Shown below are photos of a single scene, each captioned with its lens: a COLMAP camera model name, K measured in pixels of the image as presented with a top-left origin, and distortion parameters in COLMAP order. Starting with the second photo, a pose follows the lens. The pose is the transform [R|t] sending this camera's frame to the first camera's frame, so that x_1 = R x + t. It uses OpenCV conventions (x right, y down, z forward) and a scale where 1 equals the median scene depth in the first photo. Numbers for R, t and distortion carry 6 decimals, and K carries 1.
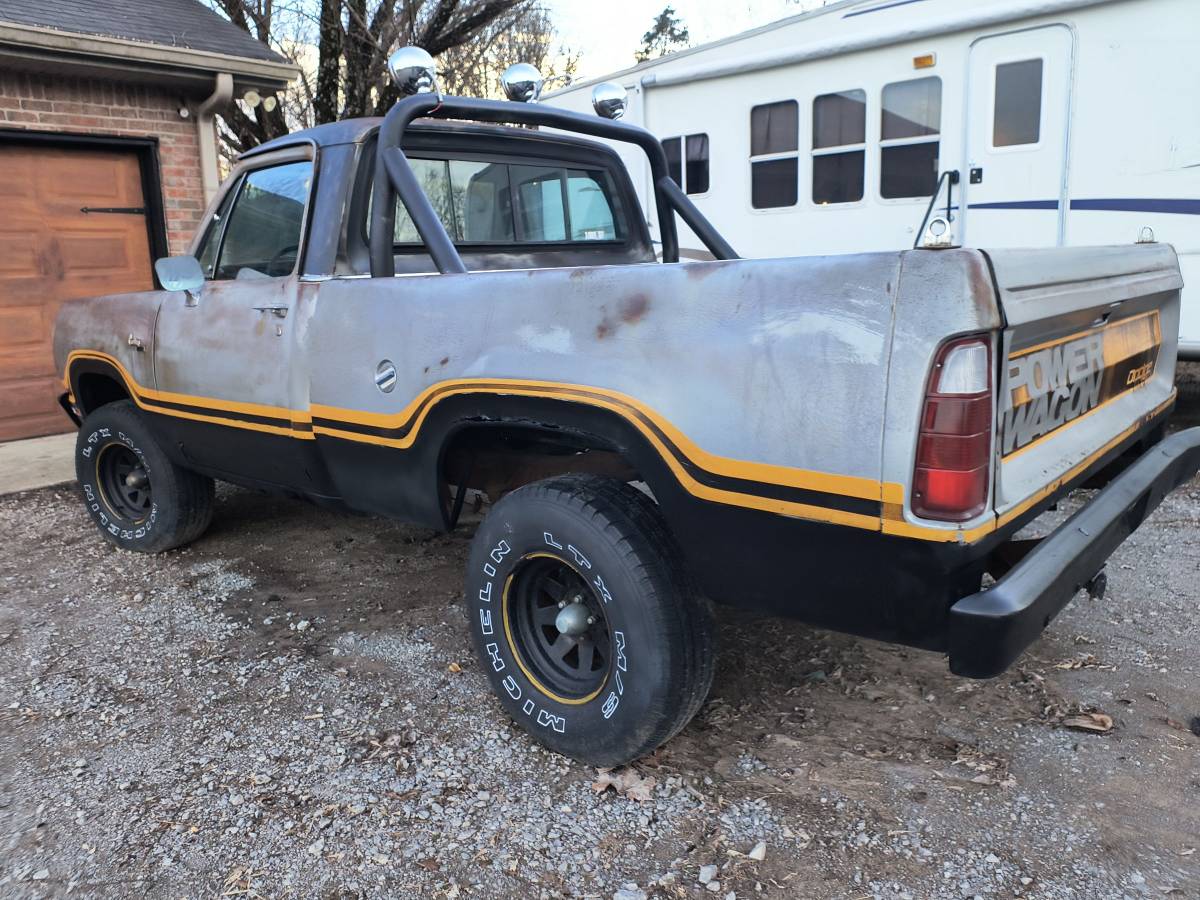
lens RADIAL K [[868.8, 0, 593.0], [0, 868.8, 435.0], [0, 0, 1]] dist [0.020566, -0.046155]
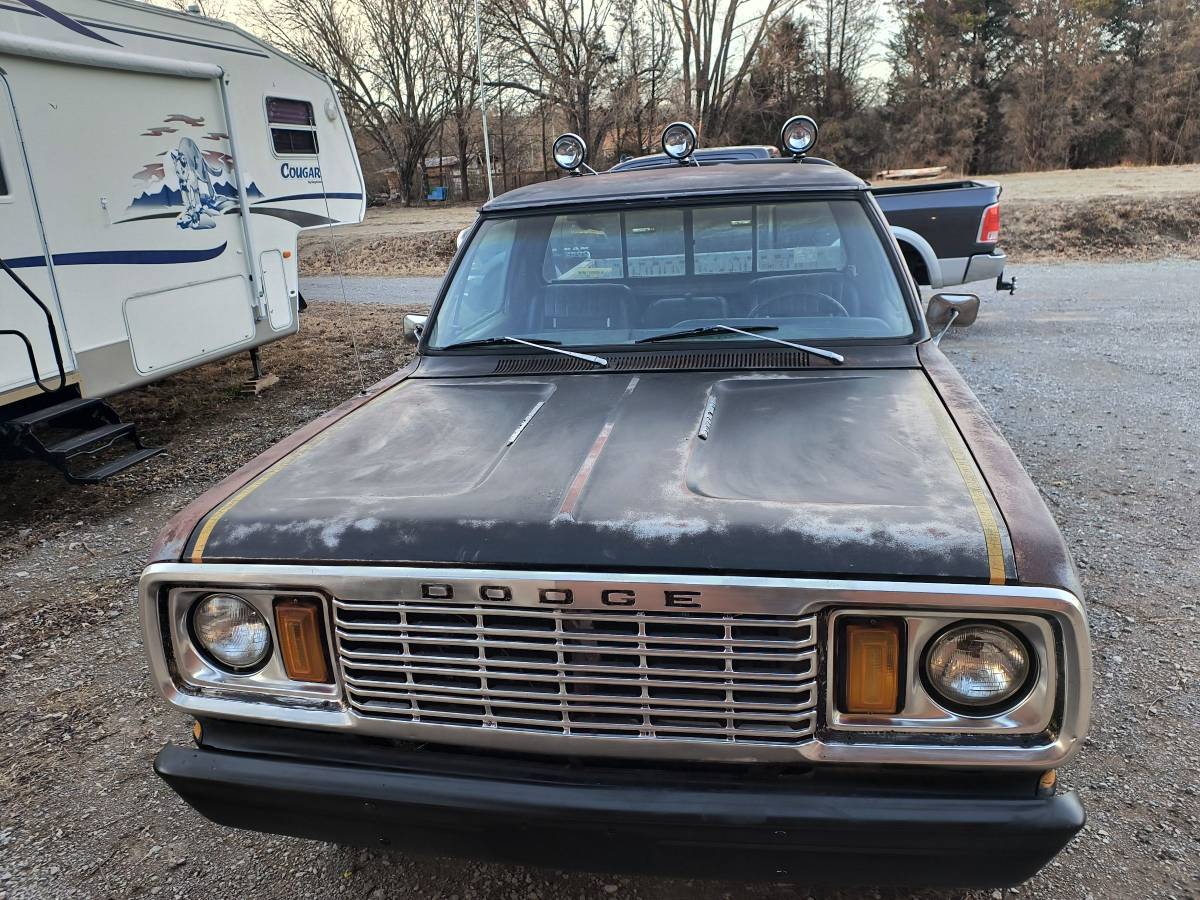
lens RADIAL K [[871.3, 0, 593.6], [0, 871.3, 456.4], [0, 0, 1]] dist [0.022651, -0.044250]
pose [[-0.495716, -0.199951, 0.845154, -0.910219], [0.253405, 0.897491, 0.360965, -0.394137], [-0.830694, 0.393102, -0.394232, 1.433305]]
